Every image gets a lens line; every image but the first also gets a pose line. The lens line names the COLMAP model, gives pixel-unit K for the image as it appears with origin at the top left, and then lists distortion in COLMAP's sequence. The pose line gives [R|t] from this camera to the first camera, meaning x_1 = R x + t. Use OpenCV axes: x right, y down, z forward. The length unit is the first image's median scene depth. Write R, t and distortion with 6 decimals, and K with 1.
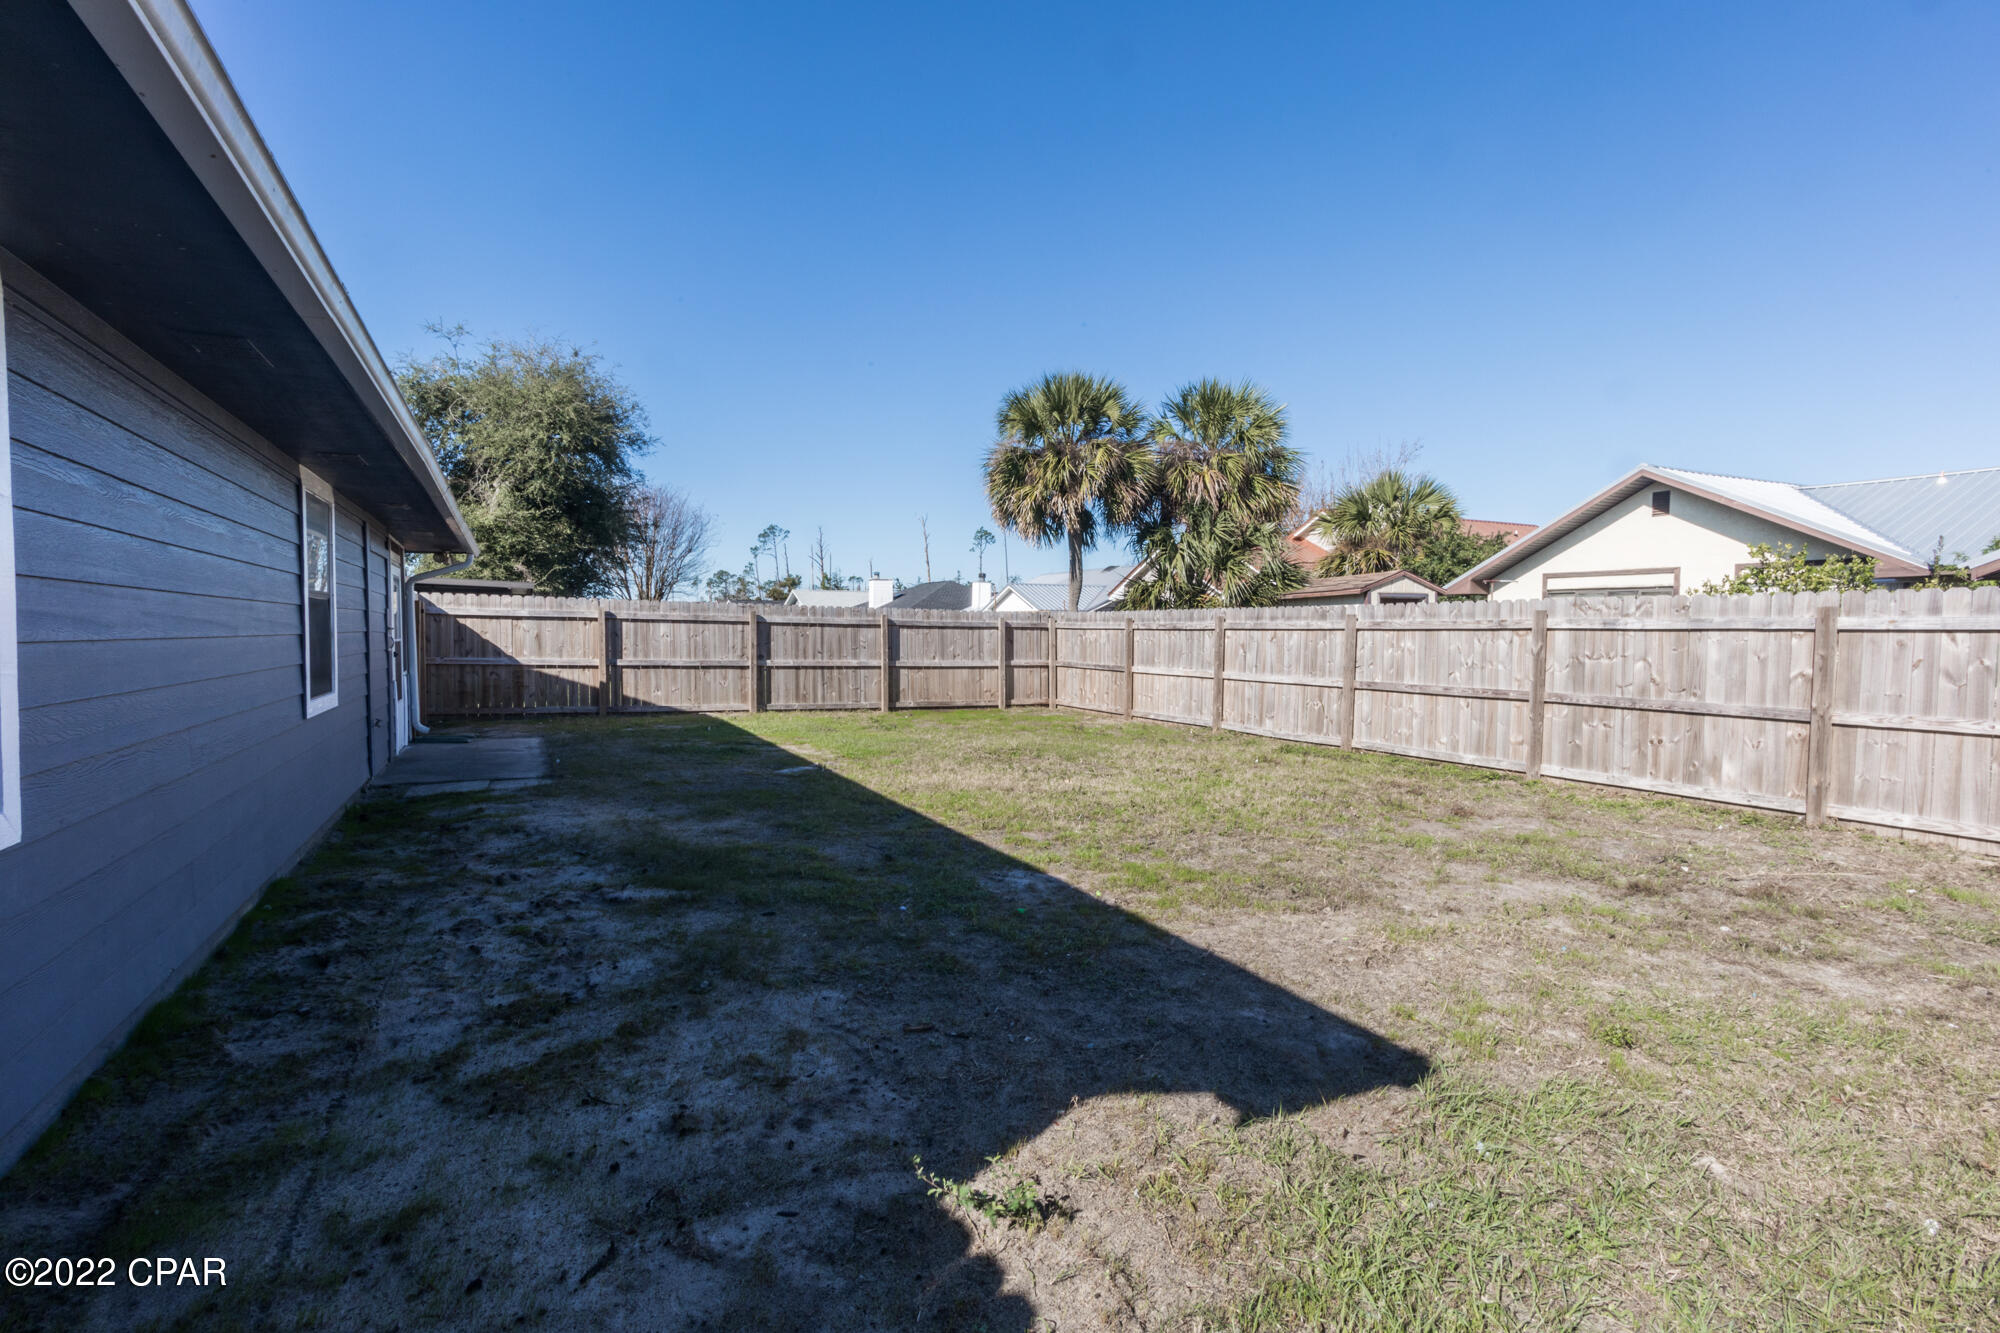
lens RADIAL K [[981.6, 0, 984.5], [0, 981.6, 669.3], [0, 0, 1]] dist [-0.000152, -0.001540]
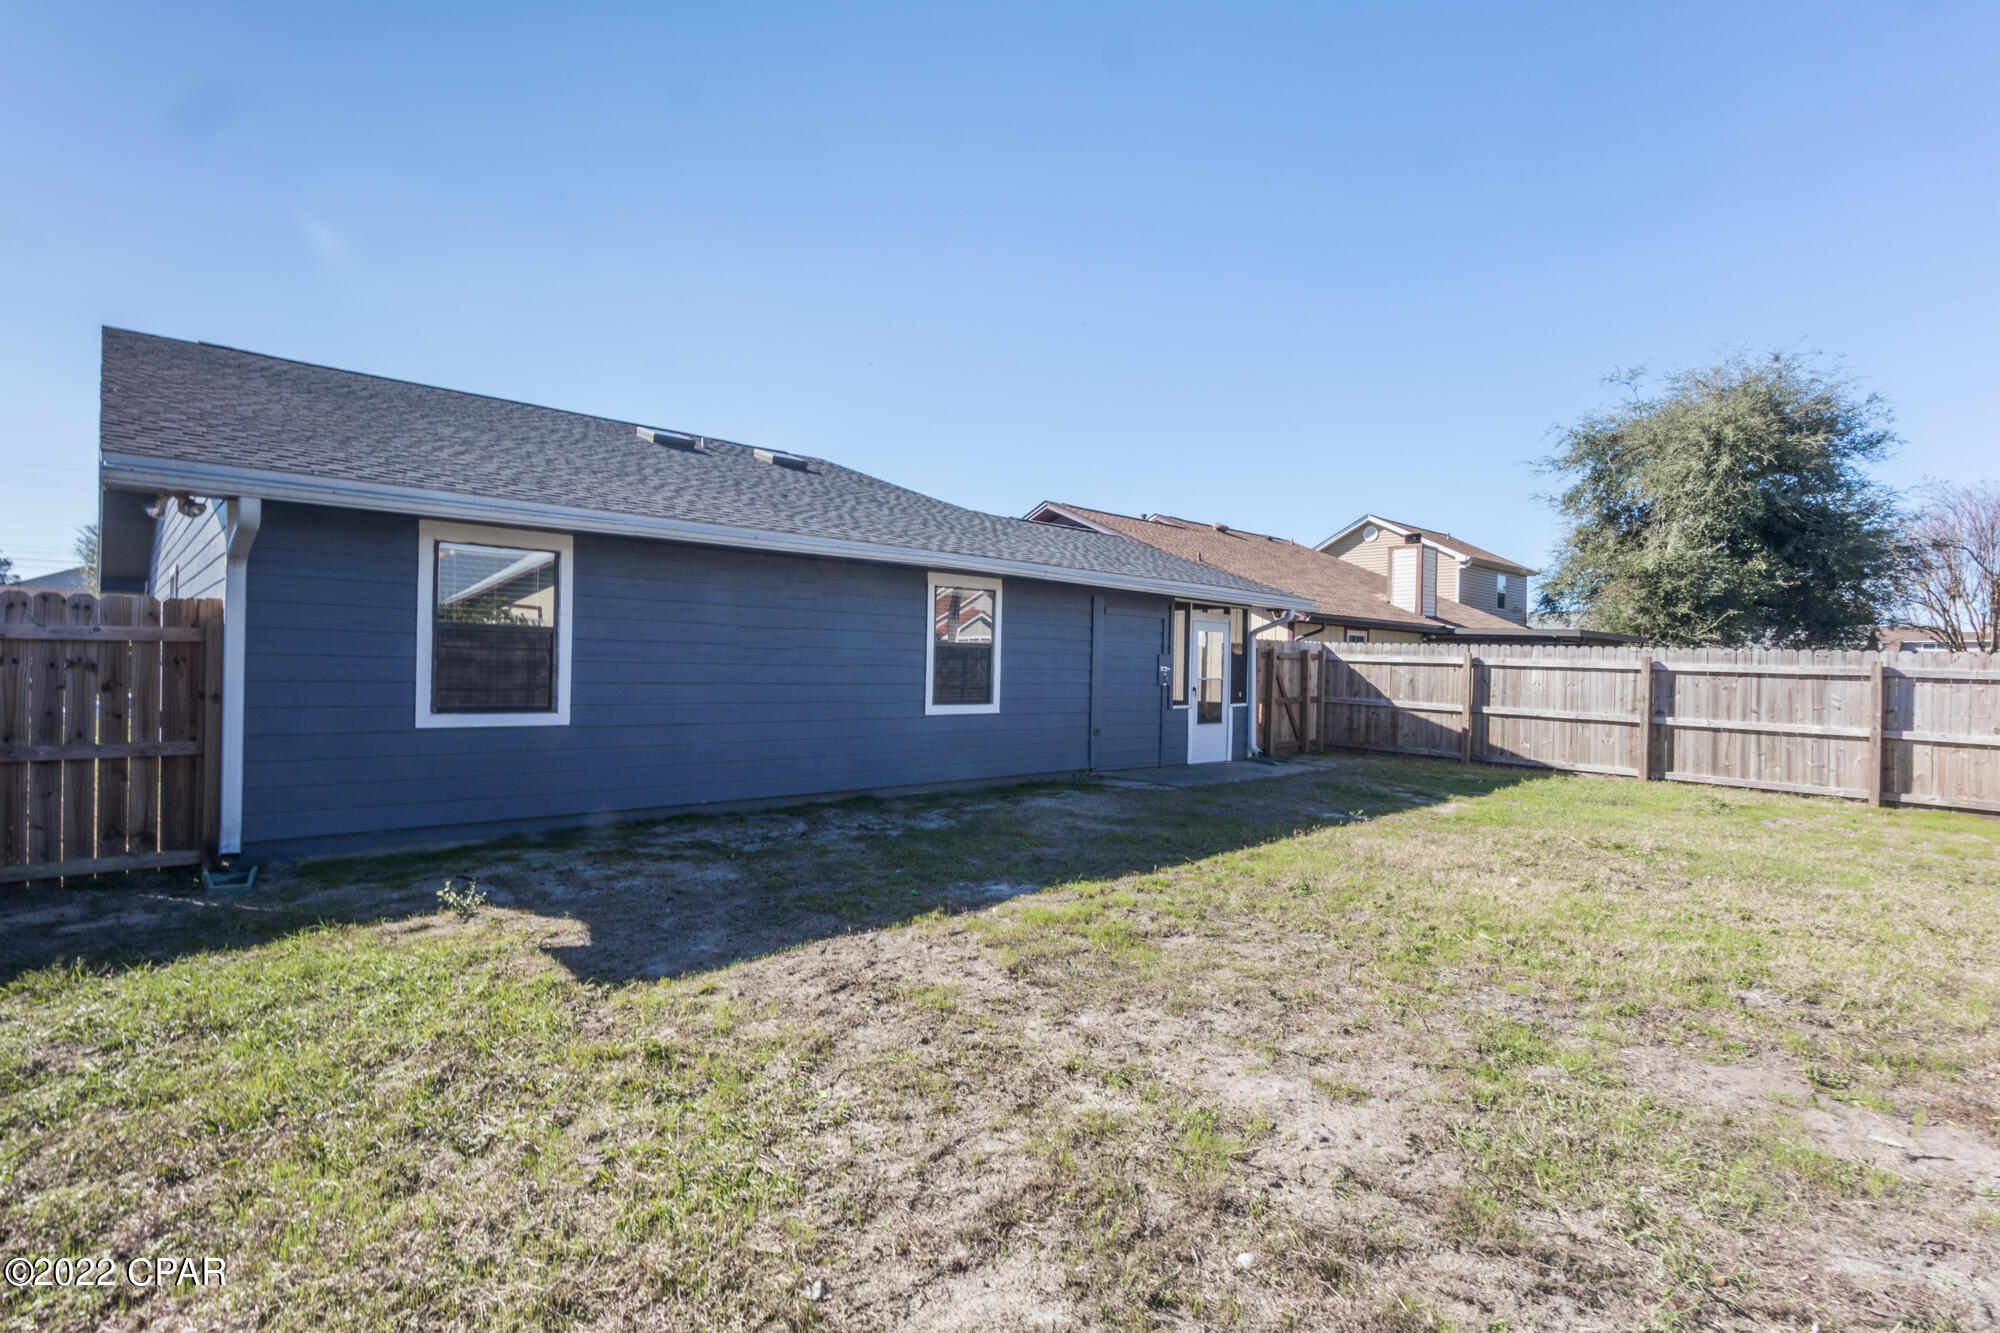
lens RADIAL K [[984.6, 0, 992.9], [0, 984.6, 669.4], [0, 0, 1]] dist [0.003186, -0.000610]
pose [[0.274149, 0.007830, -0.961655, 0.419648], [-0.058716, 0.998238, -0.008611, -0.009644], [0.959893, 0.058825, 0.274126, 0.248947]]
